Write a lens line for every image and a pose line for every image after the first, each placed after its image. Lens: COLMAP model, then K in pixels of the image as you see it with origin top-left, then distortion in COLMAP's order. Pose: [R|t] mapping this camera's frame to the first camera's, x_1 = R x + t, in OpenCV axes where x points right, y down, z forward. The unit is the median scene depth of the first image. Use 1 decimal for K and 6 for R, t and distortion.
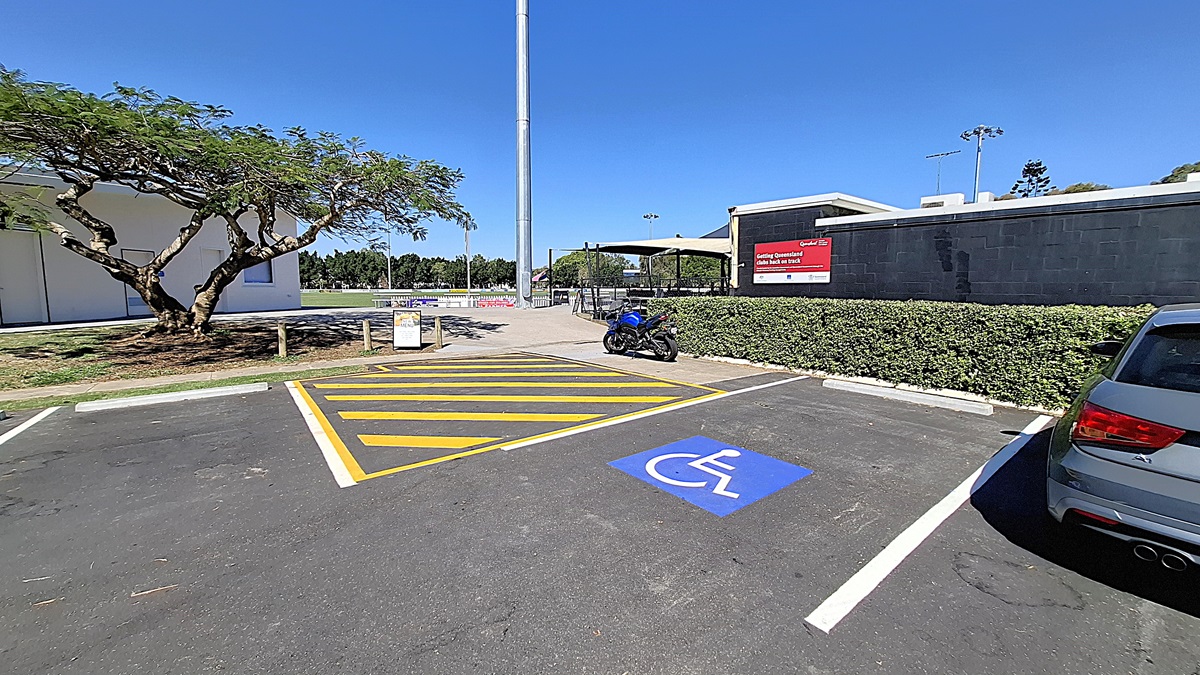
lens RADIAL K [[469.4, 0, 605.6], [0, 469.4, 338.5], [0, 0, 1]] dist [-0.006519, 0.000017]
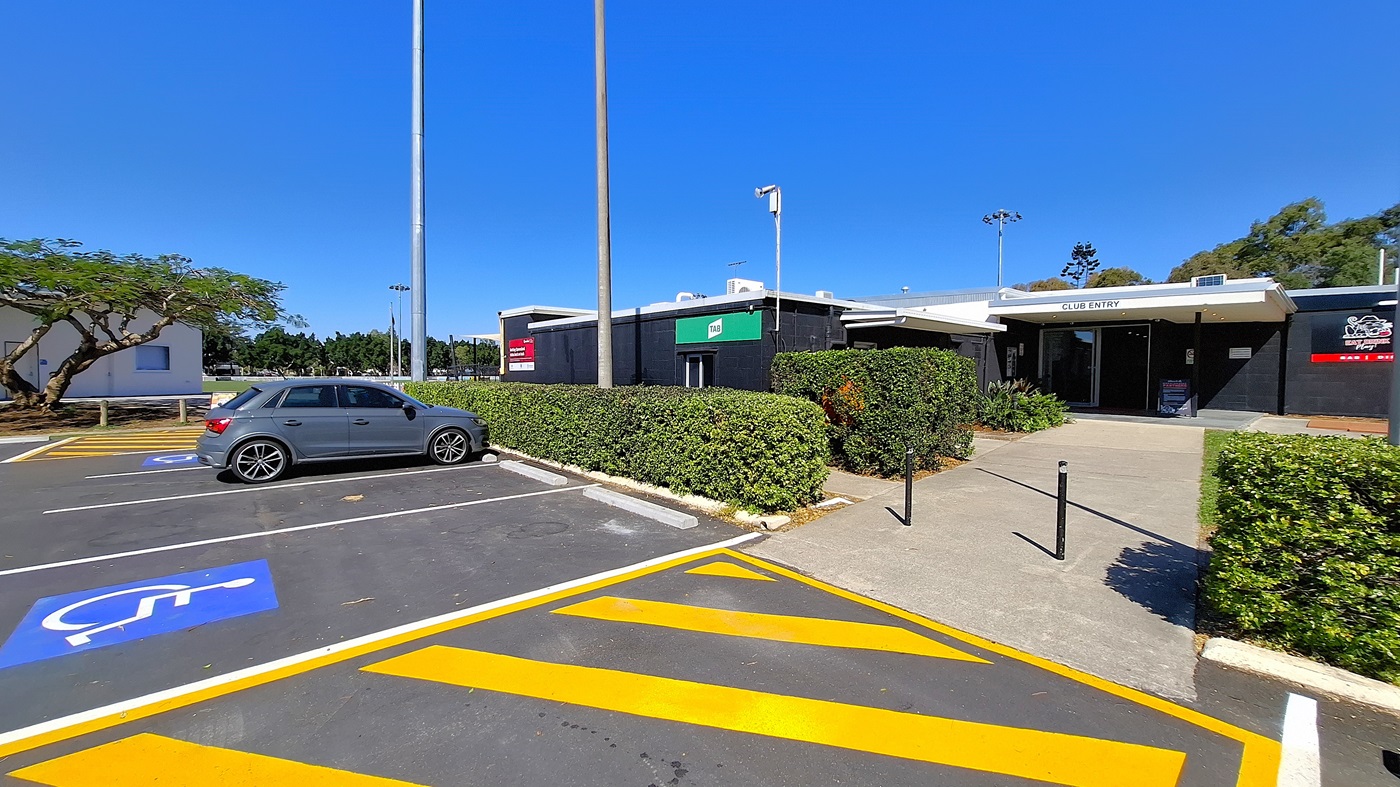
lens RADIAL K [[547.8, 0, 700.0], [0, 547.8, 393.5], [0, 0, 1]] dist [-0.004941, -0.000256]
pose [[0.998785, -0.001983, 0.049235, 0.819558], [0.005659, 0.997194, -0.074644, 0.064370], [-0.048949, 0.074832, 0.995994, -0.555861]]
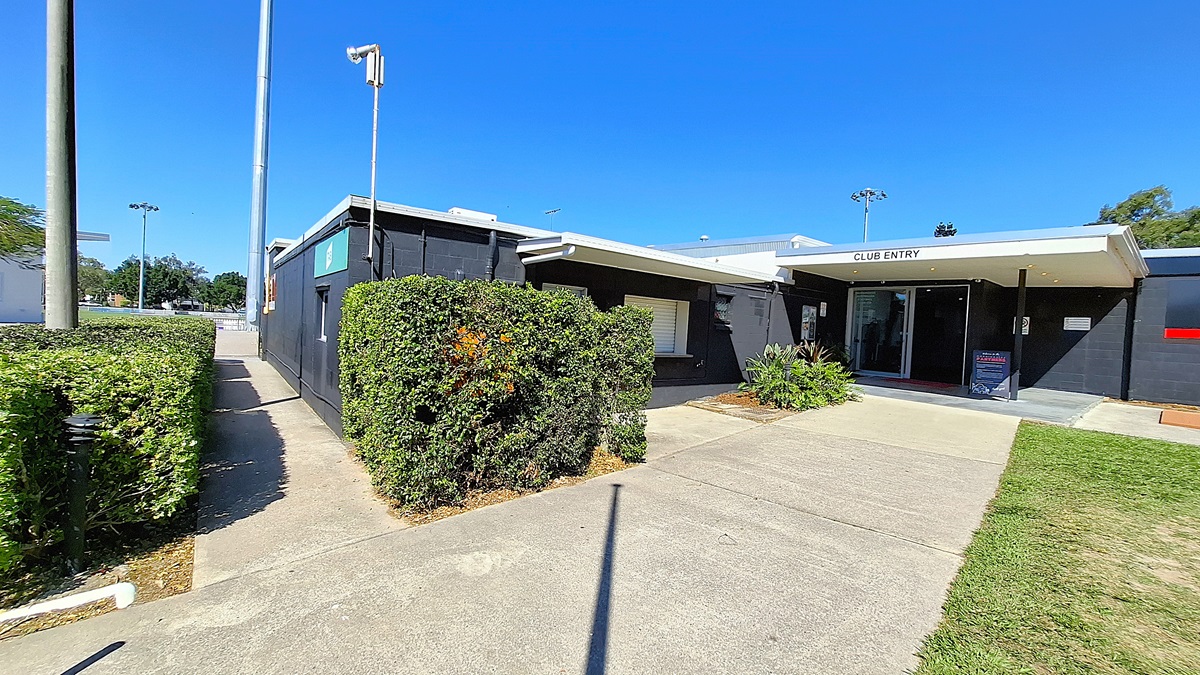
lens RADIAL K [[474.3, 0, 601.5], [0, 474.3, 334.4], [0, 0, 1]] dist [-0.003893, 0.000240]
pose [[0.998678, 0.042096, 0.029494, 1.208752], [-0.039156, 0.994801, -0.094008, 0.024654], [-0.033298, 0.092728, 0.995135, -0.225569]]
